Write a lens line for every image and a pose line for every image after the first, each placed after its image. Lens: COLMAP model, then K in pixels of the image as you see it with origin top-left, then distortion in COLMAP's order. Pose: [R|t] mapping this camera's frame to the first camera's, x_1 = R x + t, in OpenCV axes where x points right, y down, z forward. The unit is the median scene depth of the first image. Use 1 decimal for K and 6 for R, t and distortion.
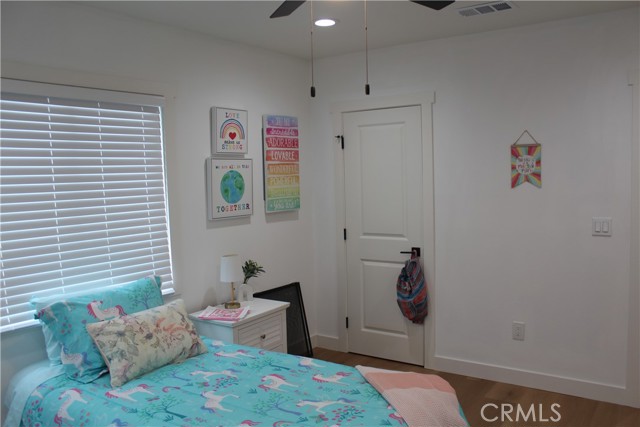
lens RADIAL K [[553.8, 0, 321.1], [0, 553.8, 212.4], [0, 0, 1]] dist [-0.014764, -0.006152]
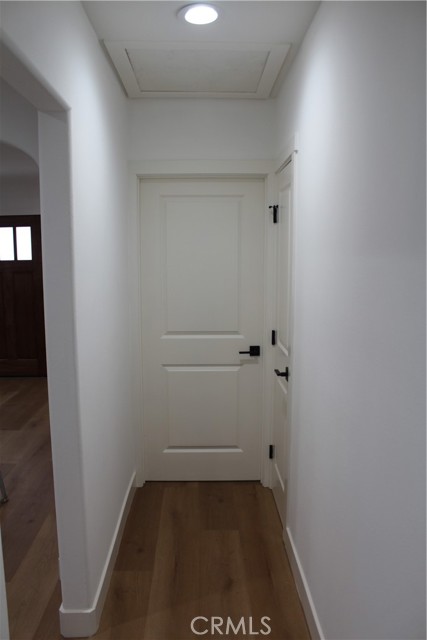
lens RADIAL K [[553.8, 0, 214.1], [0, 553.8, 319.1], [0, 0, 1]] dist [-0.014764, -0.006152]
pose [[0.808933, -0.049094, 0.585847, -0.781044], [0.027073, 0.998561, 0.046296, -0.038217], [-0.587277, -0.021590, 0.809098, 0.734696]]
